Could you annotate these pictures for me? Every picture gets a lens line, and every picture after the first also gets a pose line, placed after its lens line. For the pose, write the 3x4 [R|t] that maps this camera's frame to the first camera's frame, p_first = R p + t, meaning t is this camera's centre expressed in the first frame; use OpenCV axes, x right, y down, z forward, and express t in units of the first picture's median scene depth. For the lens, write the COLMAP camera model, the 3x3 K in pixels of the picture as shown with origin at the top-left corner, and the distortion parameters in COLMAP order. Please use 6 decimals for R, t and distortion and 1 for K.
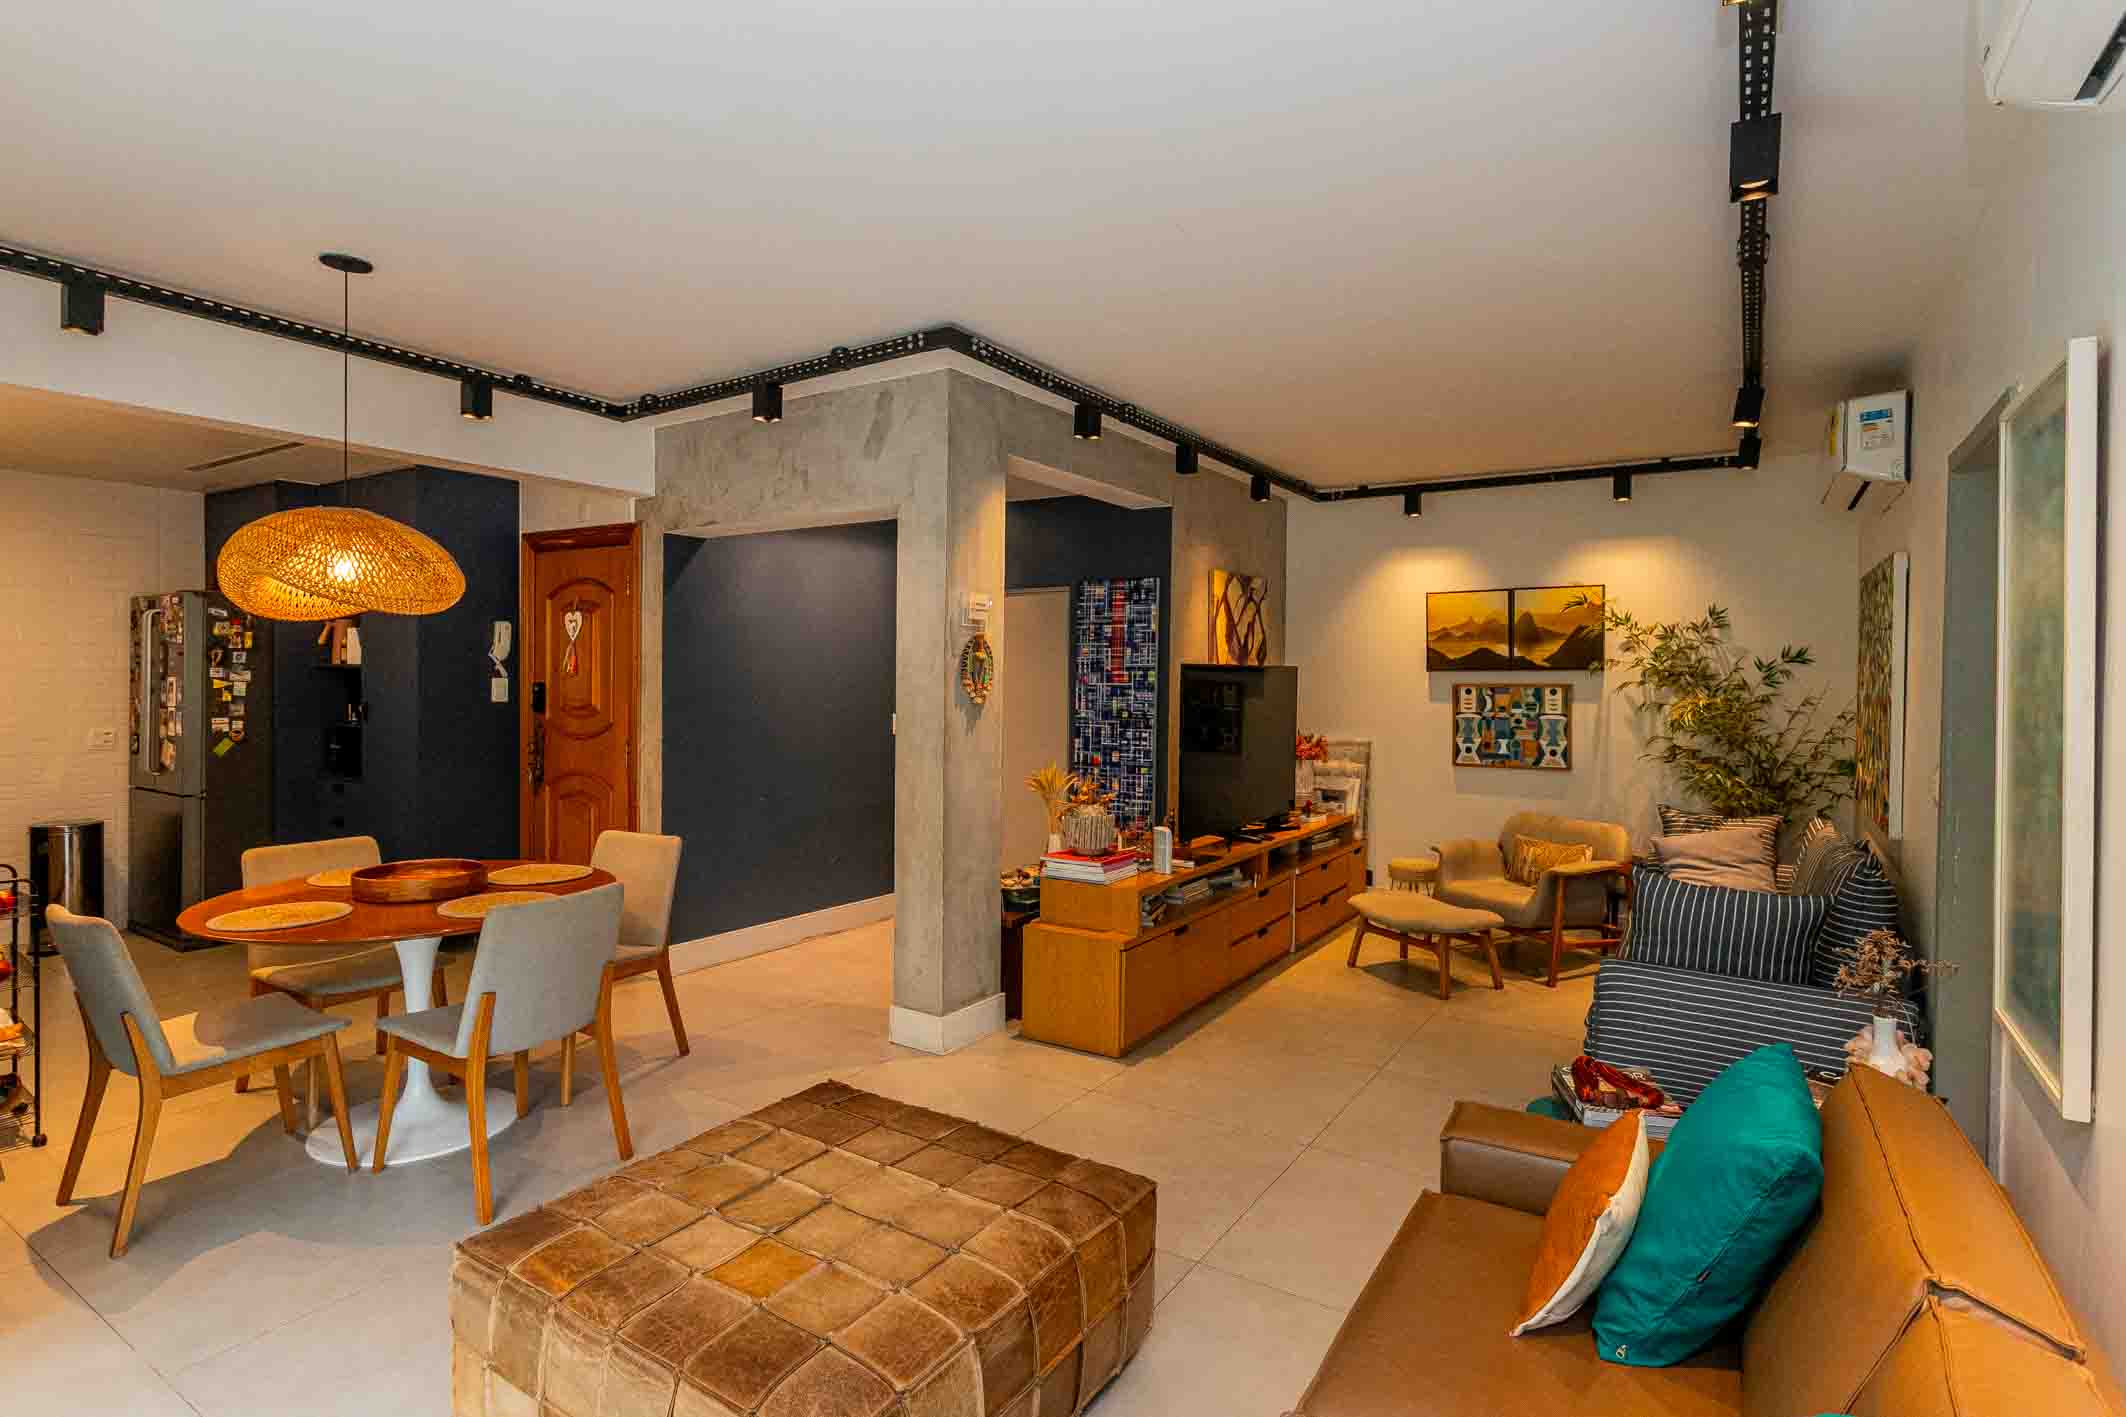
lens RADIAL K [[1087.0, 0, 1067.6], [0, 1087.0, 694.3], [0, 0, 1]] dist [-0.003301, 0.001452]
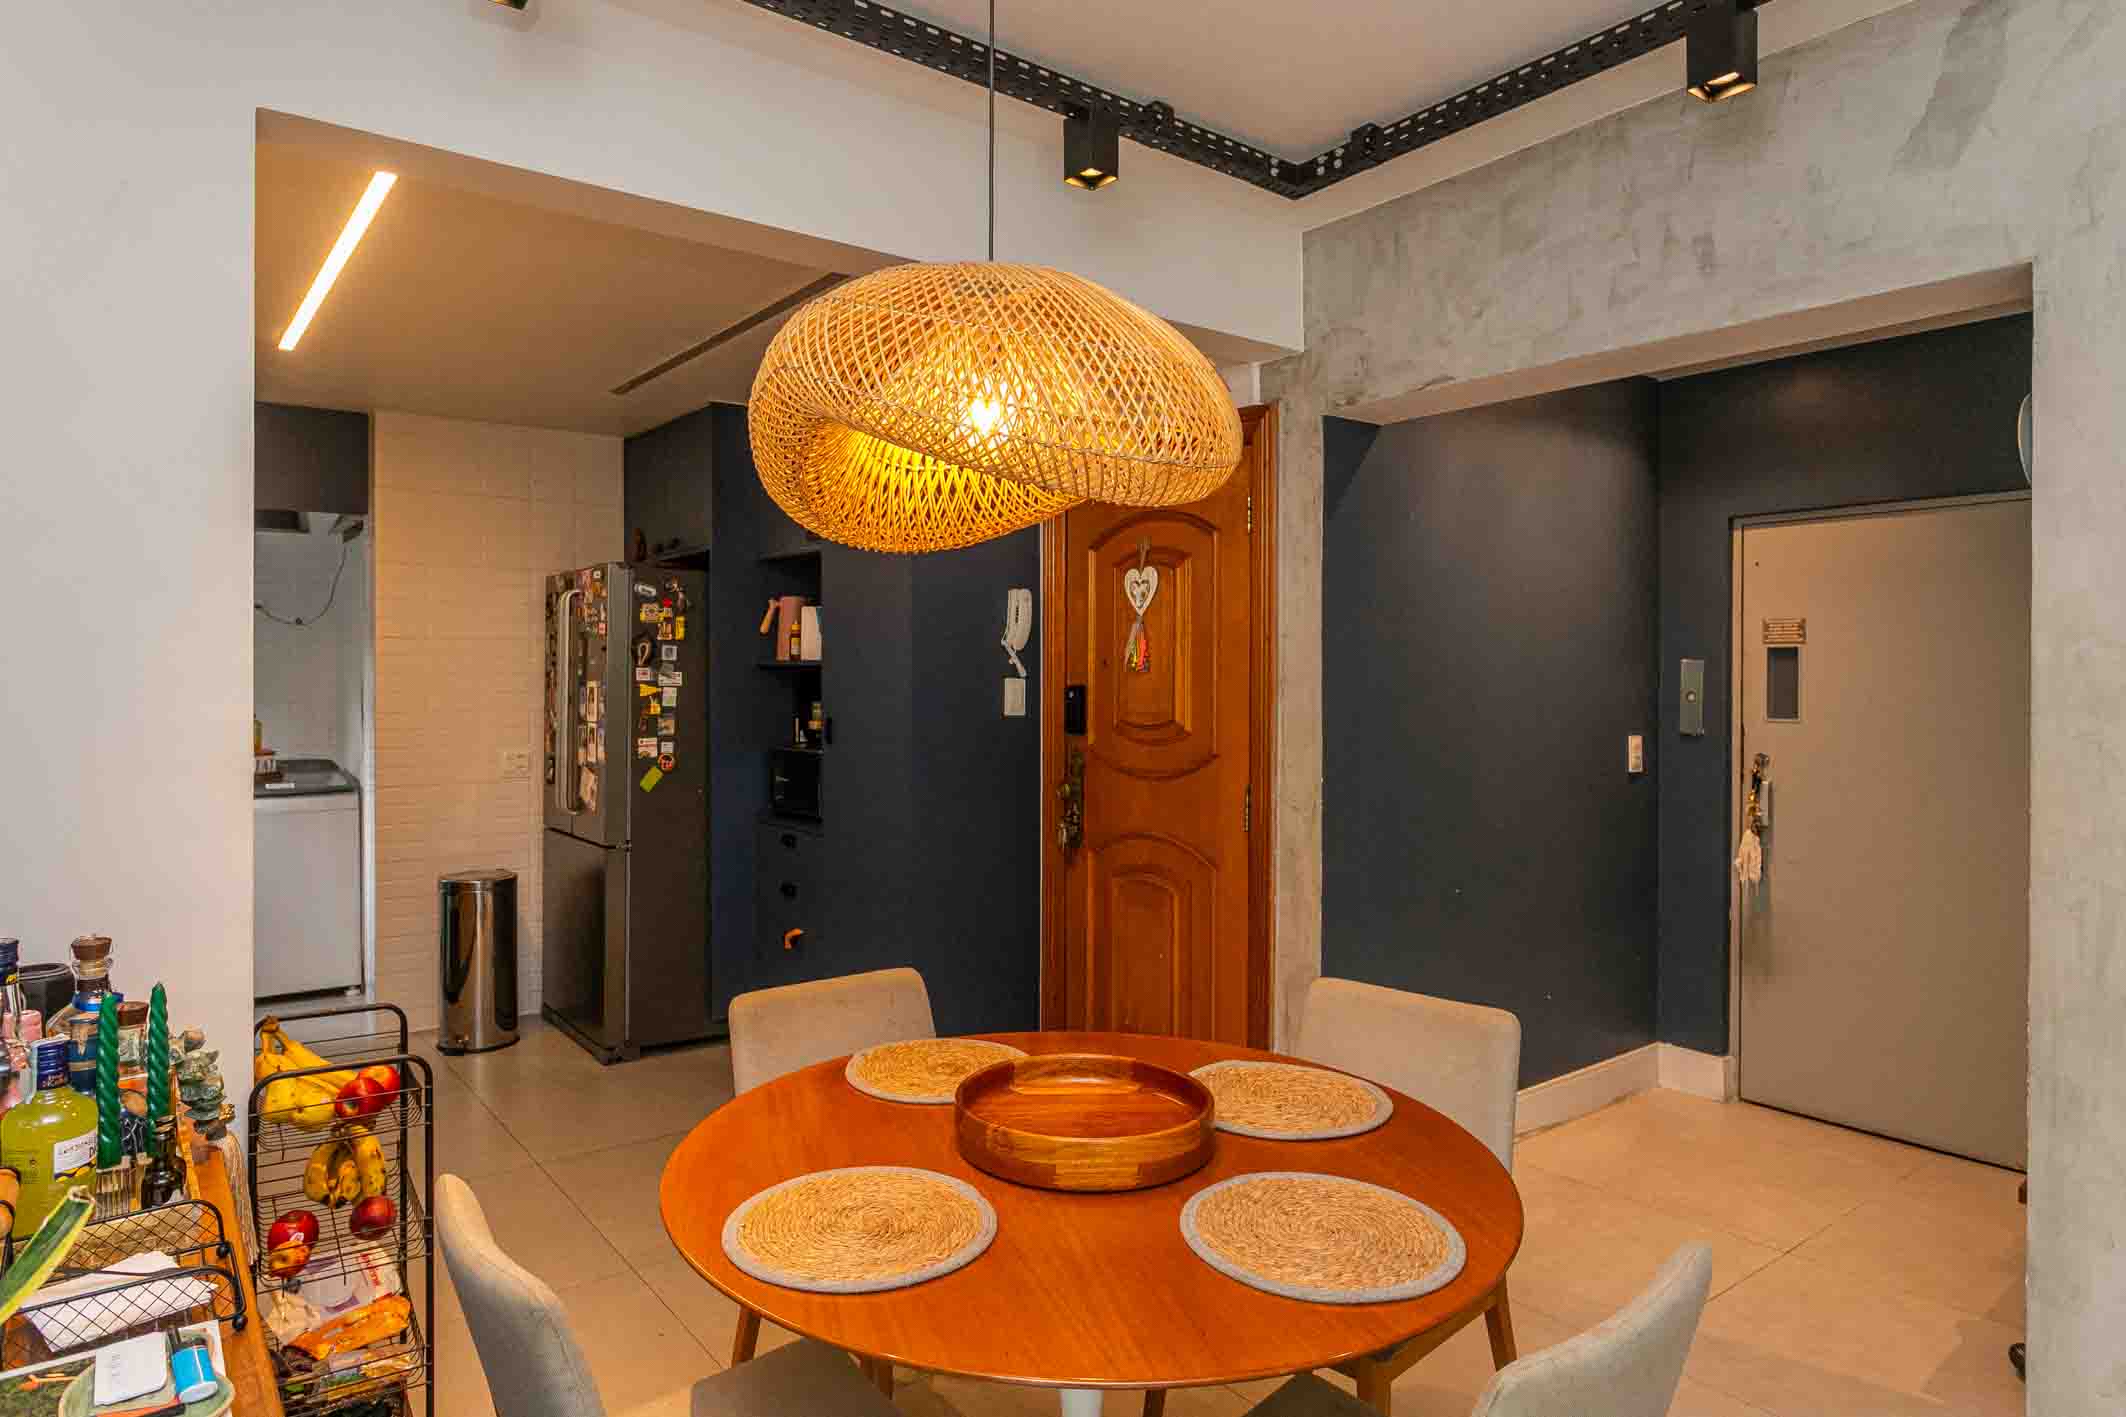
lens RADIAL K [[1277.9, 0, 974.7], [0, 1277.9, 674.2], [0, 0, 1]] dist [-0.023765, 0.001106]
pose [[0.929764, -0.010298, -0.368011, -0.271524], [0.004072, 0.999835, -0.017691, -0.004452], [0.368133, 0.014950, 0.929653, 0.298911]]
